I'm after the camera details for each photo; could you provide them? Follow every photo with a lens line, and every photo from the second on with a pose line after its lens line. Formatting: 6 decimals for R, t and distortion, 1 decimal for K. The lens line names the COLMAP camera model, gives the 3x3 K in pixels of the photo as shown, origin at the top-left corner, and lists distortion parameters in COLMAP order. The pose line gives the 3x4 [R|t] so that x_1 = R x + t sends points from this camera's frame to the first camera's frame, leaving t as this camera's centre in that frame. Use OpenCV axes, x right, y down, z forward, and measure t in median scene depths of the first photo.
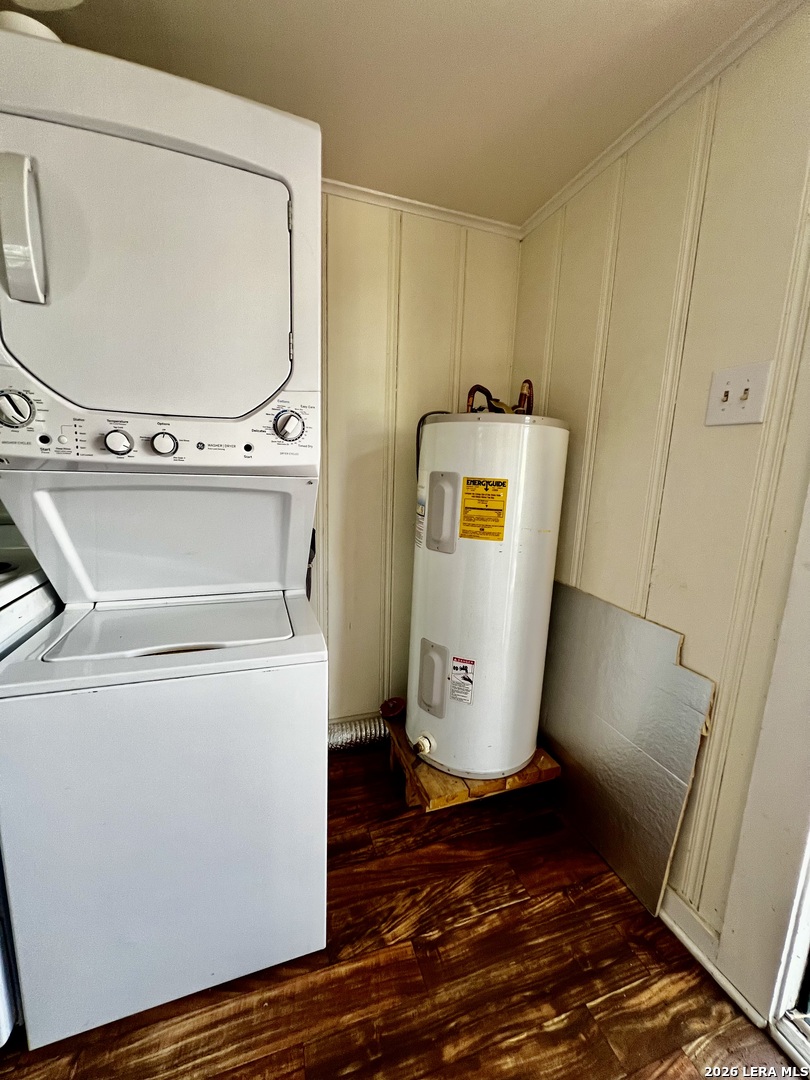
lens RADIAL K [[437.3, 0, 408.2], [0, 437.3, 516.0], [0, 0, 1]] dist [-0.002152, 0.000141]
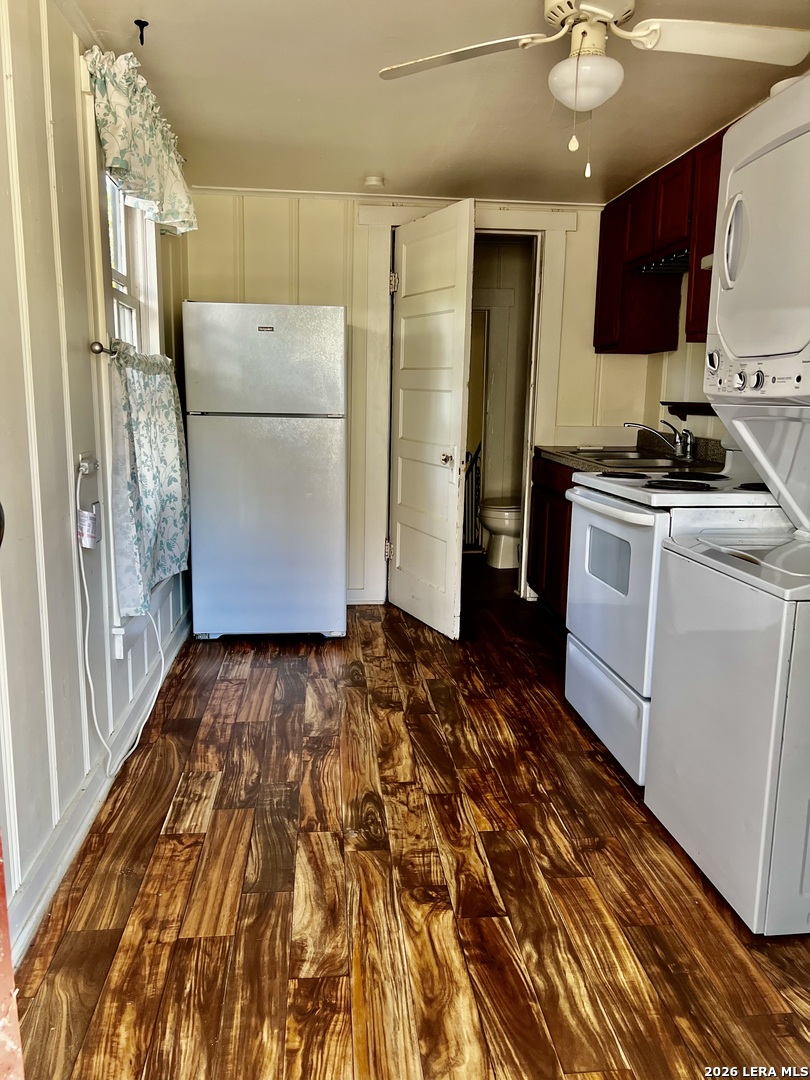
lens RADIAL K [[806.5, 0, 404.9], [0, 806.5, 539.7], [0, 0, 1]] dist [0.001025, 0.001396]
pose [[-0.226805, 0.135559, -0.964460, 1.777253], [-0.130422, 0.977120, 0.168008, 0.009688], [0.965168, 0.163892, -0.203936, 0.617785]]
